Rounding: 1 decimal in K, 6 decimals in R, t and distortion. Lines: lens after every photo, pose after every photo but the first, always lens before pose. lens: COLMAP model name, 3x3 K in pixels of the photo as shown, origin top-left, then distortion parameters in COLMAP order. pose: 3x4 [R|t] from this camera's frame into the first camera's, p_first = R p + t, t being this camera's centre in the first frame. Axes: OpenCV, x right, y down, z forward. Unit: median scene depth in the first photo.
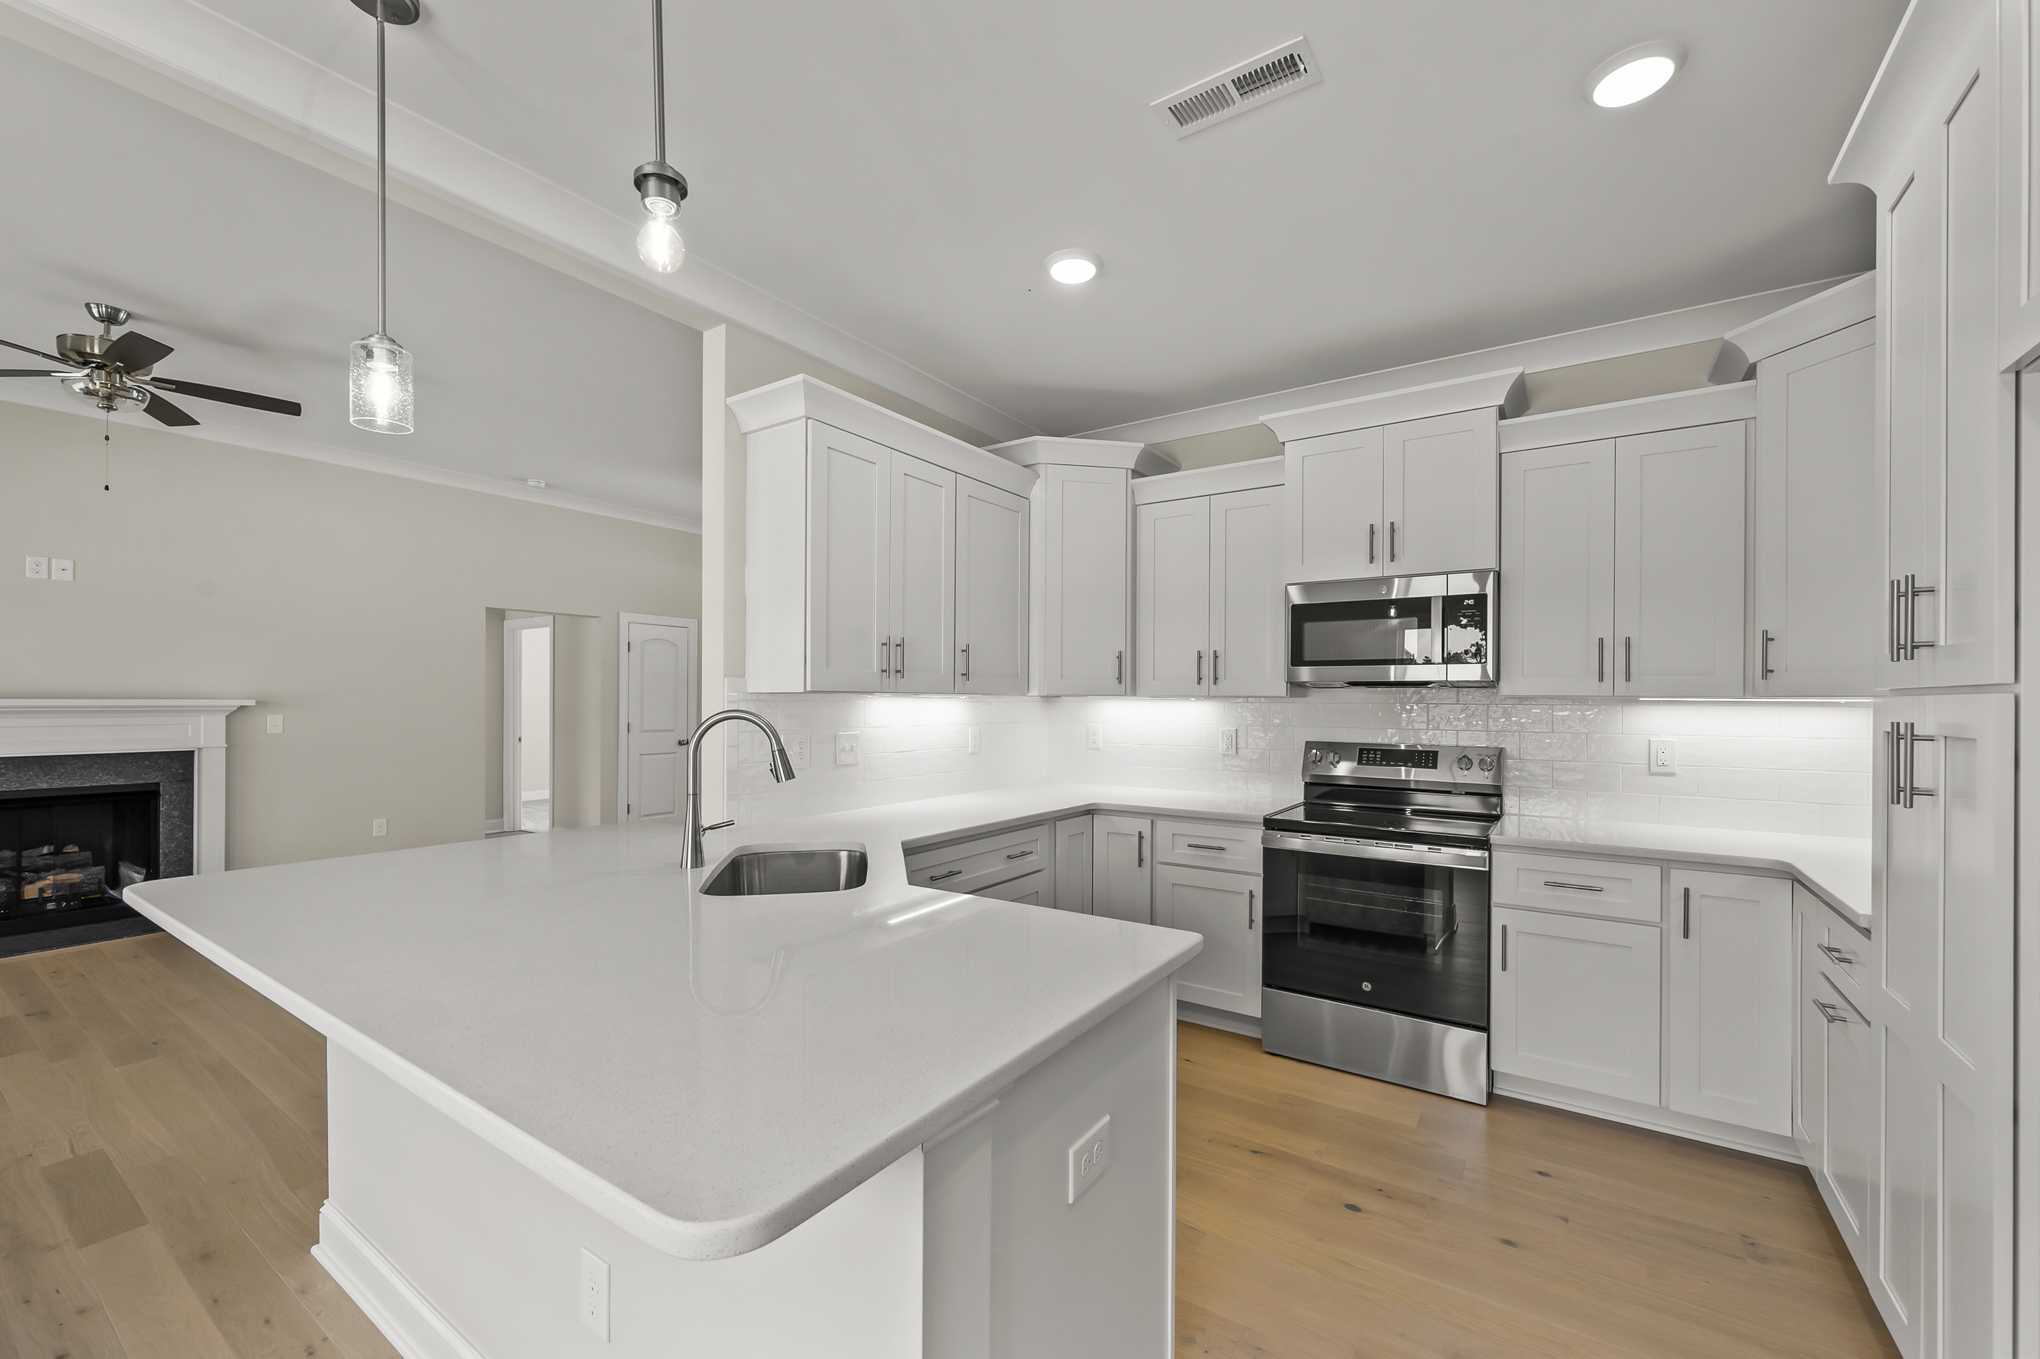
lens RADIAL K [[818.7, 0, 1007.4], [0, 818.7, 698.3], [0, 0, 1]] dist [-0.000128, 0.000384]
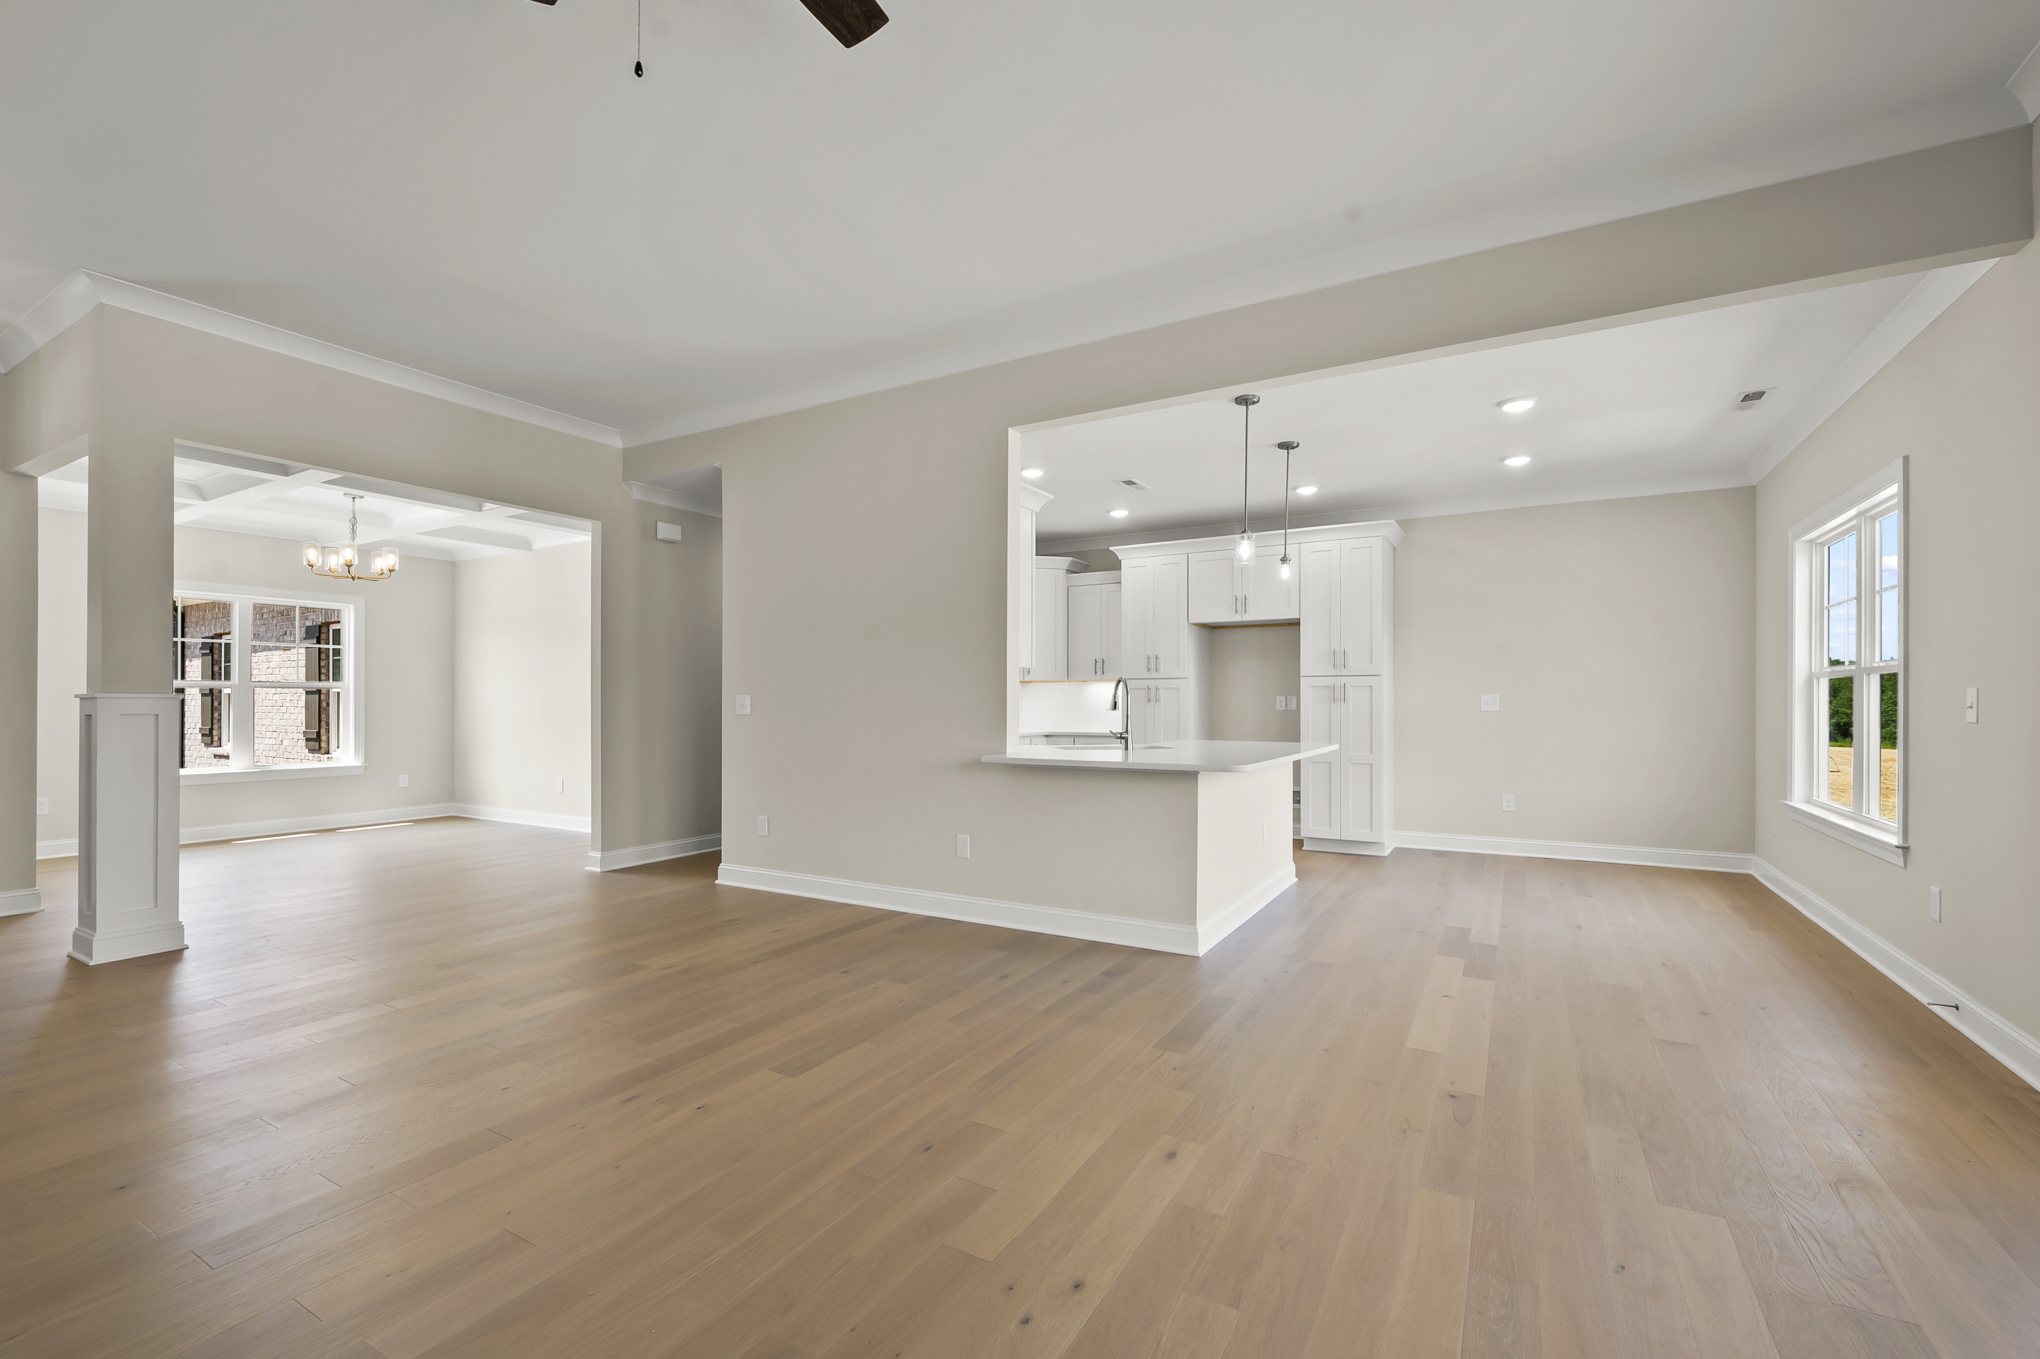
lens RADIAL K [[867.5, 0, 1033.5], [0, 867.5, 697.1], [0, 0, 1]] dist [-0.003432, -0.000468]
pose [[-0.087073, -0.001034, 0.996201, -1.568566], [-0.000997, 0.999999, 0.000951, 0.043434], [-0.996201, -0.000911, -0.087074, 0.870300]]
